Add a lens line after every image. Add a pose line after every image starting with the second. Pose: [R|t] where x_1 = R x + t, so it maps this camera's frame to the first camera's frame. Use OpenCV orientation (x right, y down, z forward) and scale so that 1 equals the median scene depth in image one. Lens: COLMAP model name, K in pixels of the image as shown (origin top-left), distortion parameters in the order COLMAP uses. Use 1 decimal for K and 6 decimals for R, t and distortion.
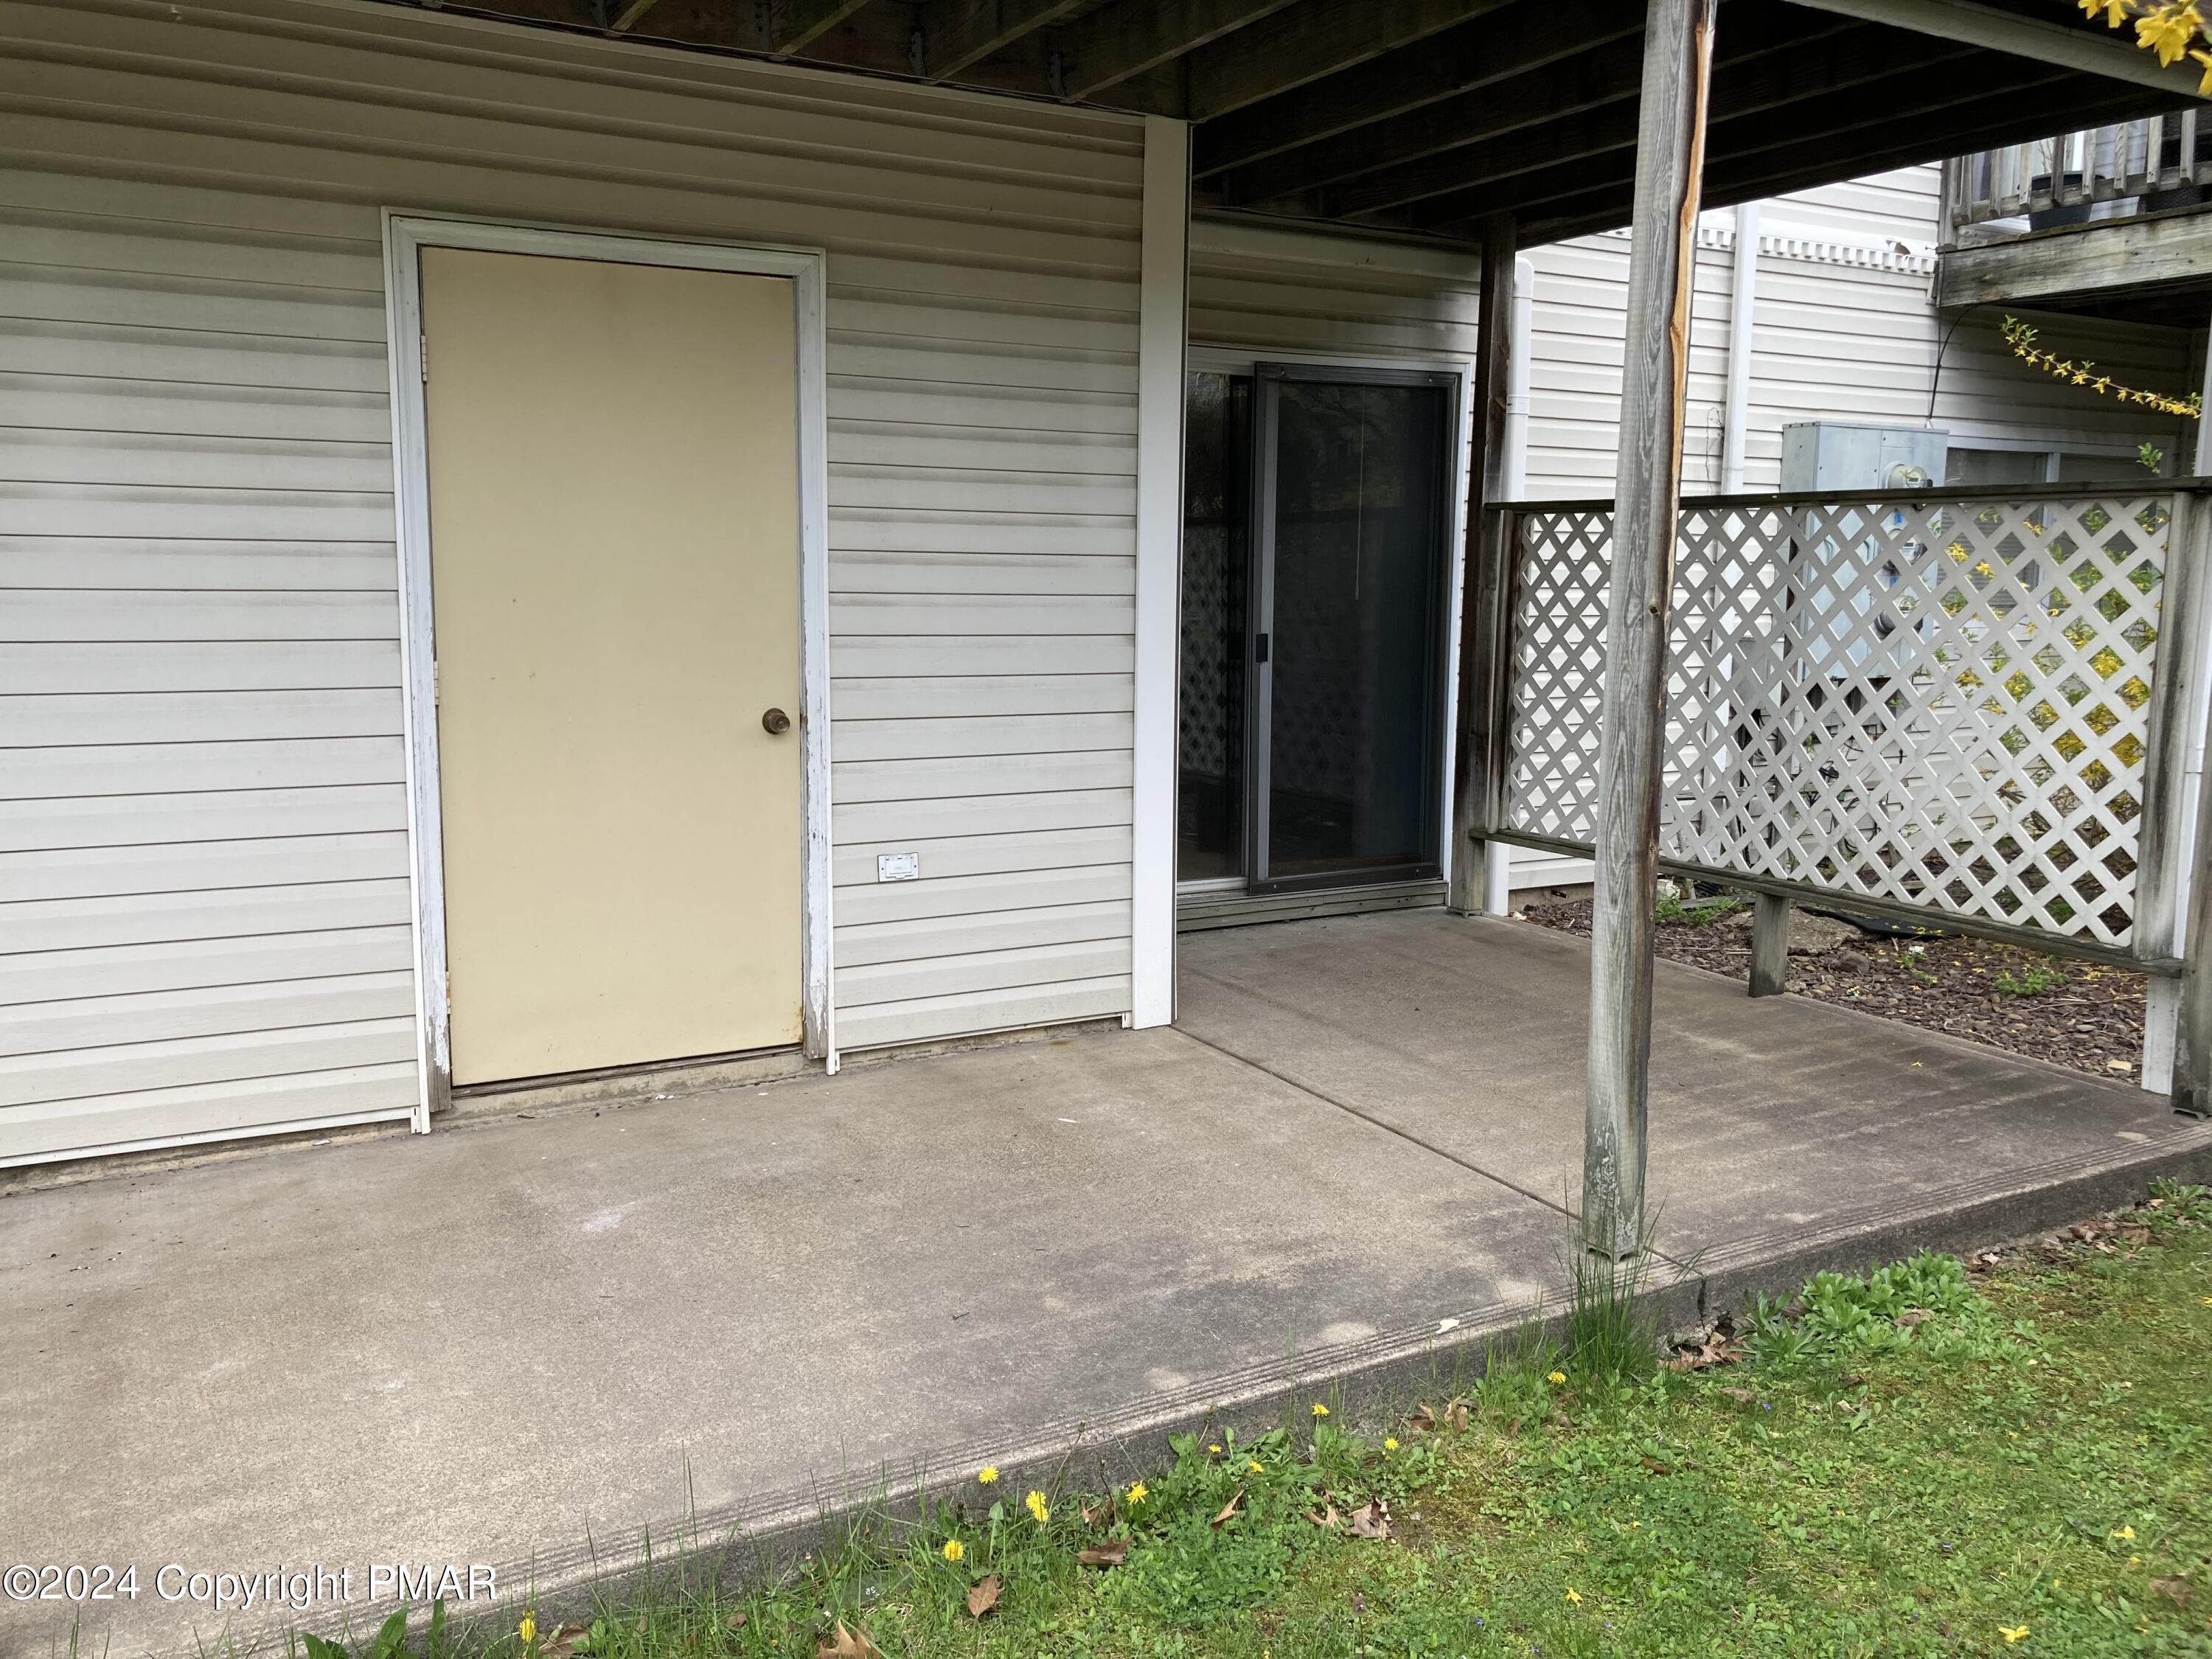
lens RADIAL K [[1858.8, 0, 1106.0], [0, 1858.8, 829.5], [0, 0, 1]] dist [0.090284, -0.002229]
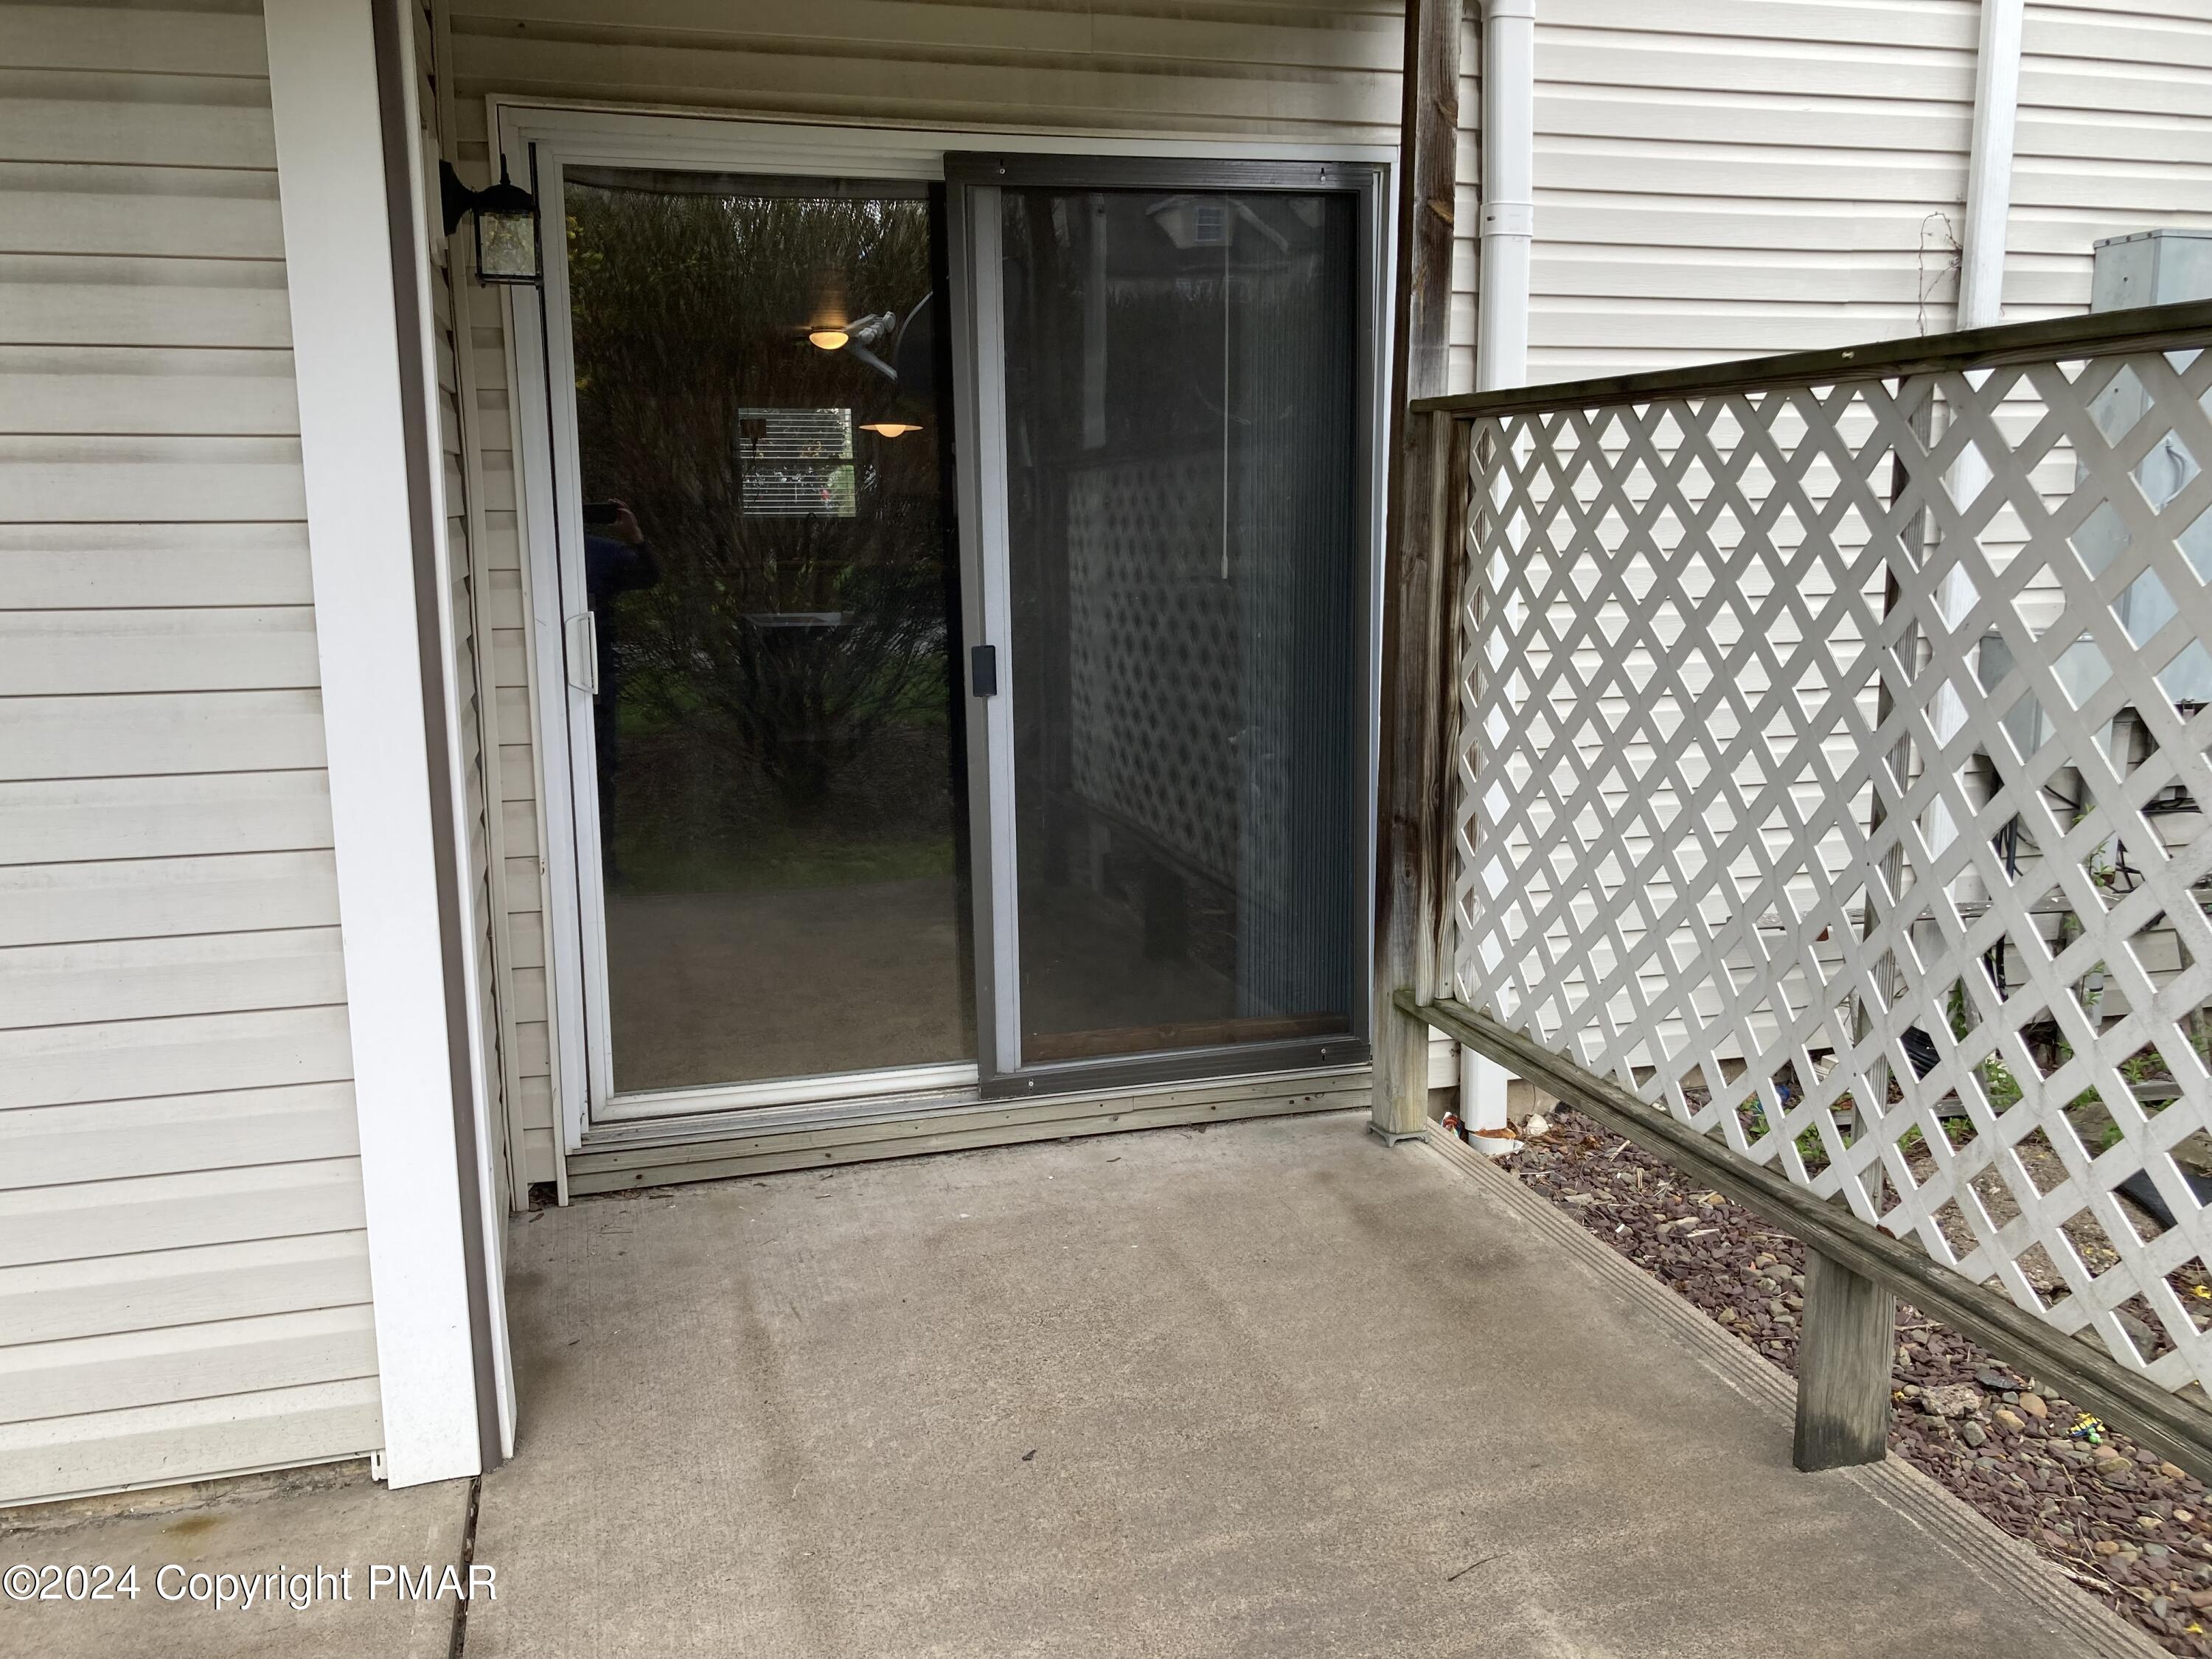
lens RADIAL K [[1804.4, 0, 1106.0], [0, 1804.4, 829.5], [0, 0, 1]] dist [0.041475, 0.002925]
pose [[0.967643, 0.022238, -0.251340, 0.257831], [-0.013003, 0.999180, 0.038346, -0.071339], [0.251987, -0.033837, 0.967139, 0.479325]]
